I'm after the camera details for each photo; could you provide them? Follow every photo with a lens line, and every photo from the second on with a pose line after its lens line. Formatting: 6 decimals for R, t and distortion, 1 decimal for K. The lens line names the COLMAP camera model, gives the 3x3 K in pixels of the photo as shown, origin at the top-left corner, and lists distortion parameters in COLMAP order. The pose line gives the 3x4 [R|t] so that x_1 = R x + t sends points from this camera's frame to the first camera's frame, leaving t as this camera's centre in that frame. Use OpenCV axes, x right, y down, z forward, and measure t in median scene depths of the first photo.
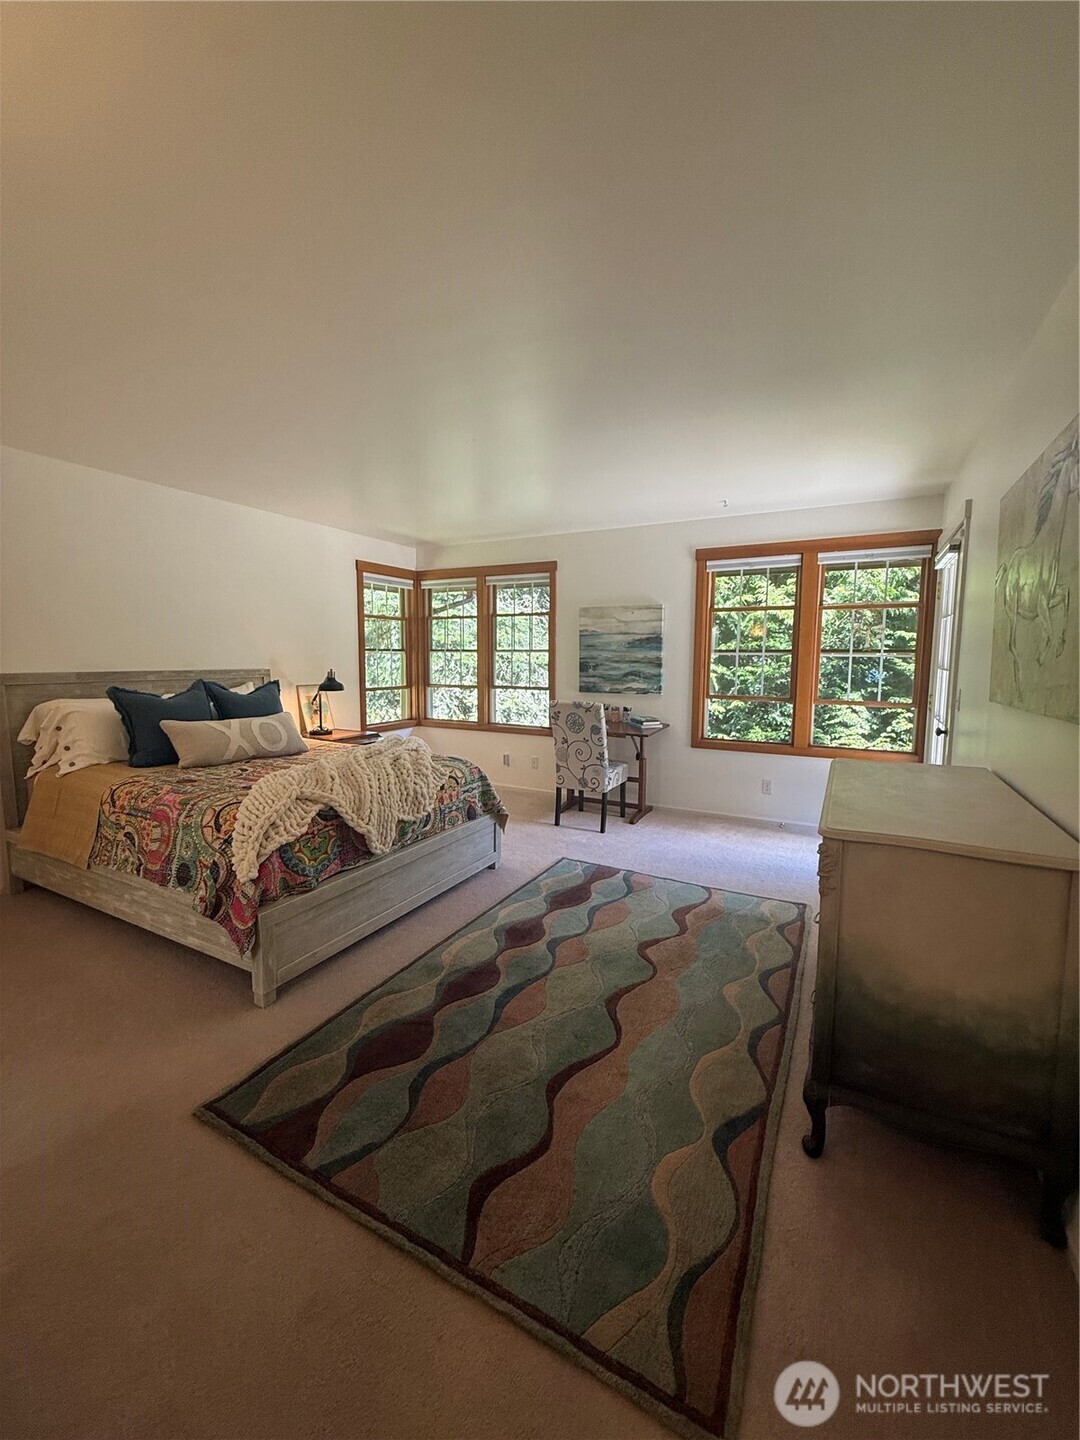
lens RADIAL K [[574.0, 0, 538.7], [0, 574.0, 710.8], [0, 0, 1]] dist [-0.000538, 0.000580]
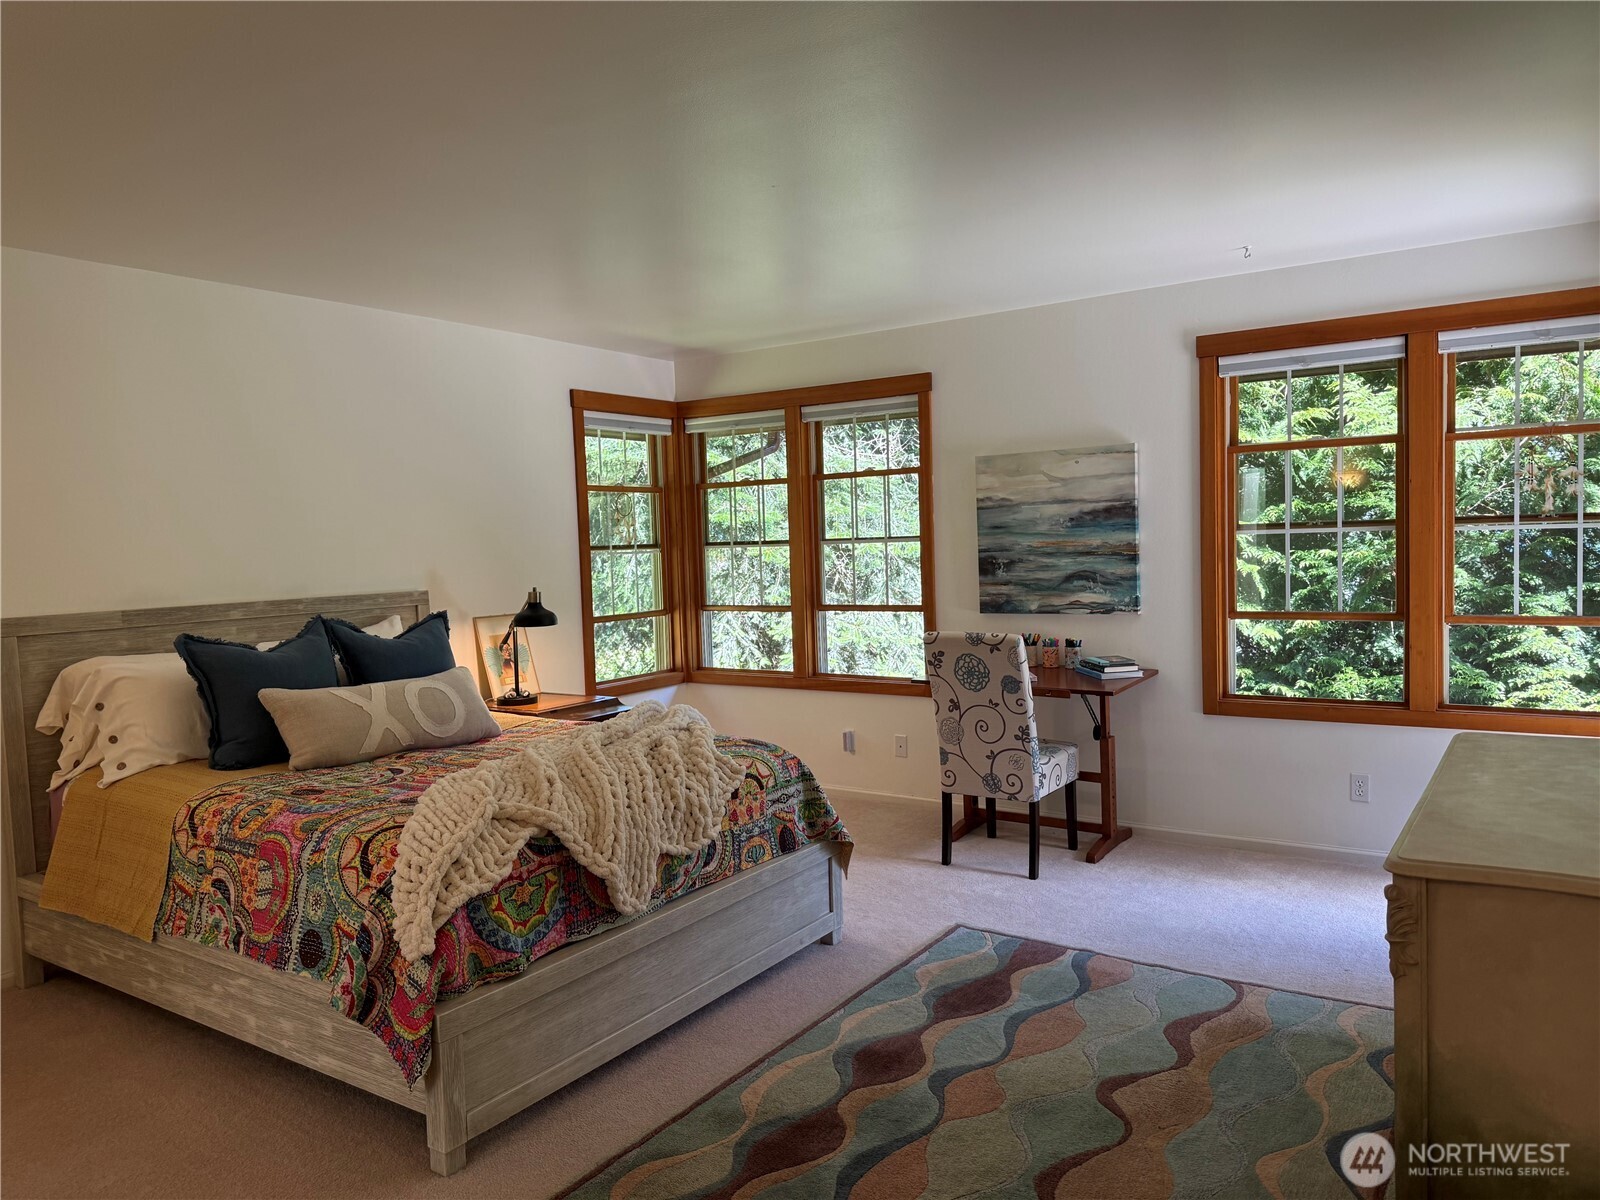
lens RADIAL K [[1133.4, 0, 798.0], [0, 1133.4, 587.7], [0, 0, 1]] dist [0.048323, -0.045133]
pose [[0.994365, -0.031434, -0.101244, 0.012959], [0.026547, 0.998433, -0.049260, -0.013359], [0.102634, 0.046295, 0.993641, -0.110667]]
